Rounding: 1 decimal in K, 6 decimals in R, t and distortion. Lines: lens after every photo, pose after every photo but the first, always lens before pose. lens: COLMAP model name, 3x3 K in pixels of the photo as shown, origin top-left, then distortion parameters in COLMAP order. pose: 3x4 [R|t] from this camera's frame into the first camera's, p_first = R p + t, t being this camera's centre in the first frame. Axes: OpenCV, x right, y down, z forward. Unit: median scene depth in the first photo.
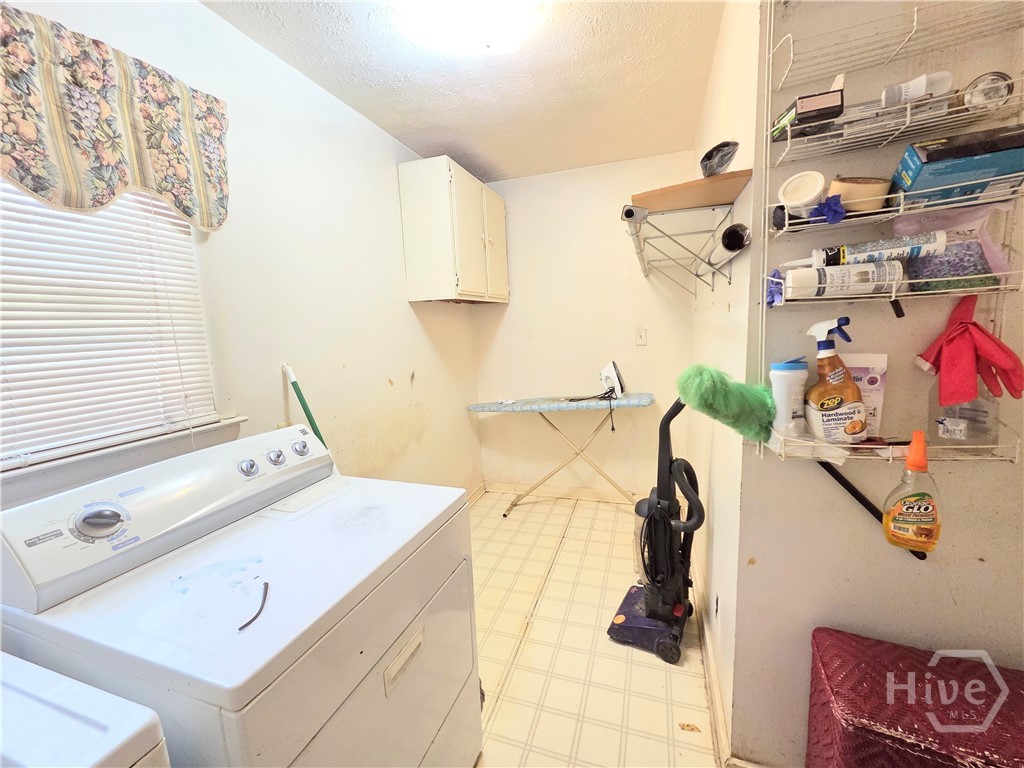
lens RADIAL K [[416.7, 0, 516.2], [0, 416.7, 383.9], [0, 0, 1]] dist [0.001599, -0.000783]
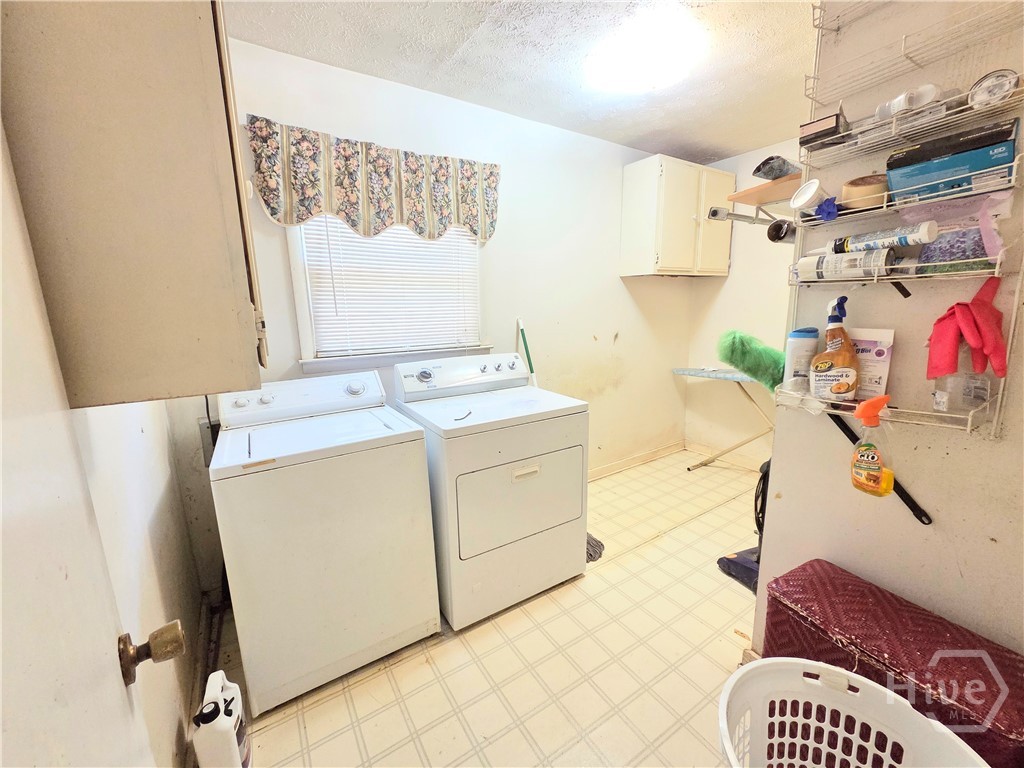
lens RADIAL K [[416.7, 0, 516.2], [0, 416.7, 383.9], [0, 0, 1]] dist [0.001599, -0.000783]
pose [[0.786671, 0.148131, -0.599338, 0.747418], [-0.105581, 0.988766, 0.105800, 0.059561], [0.608277, -0.019952, 0.793474, -0.508838]]
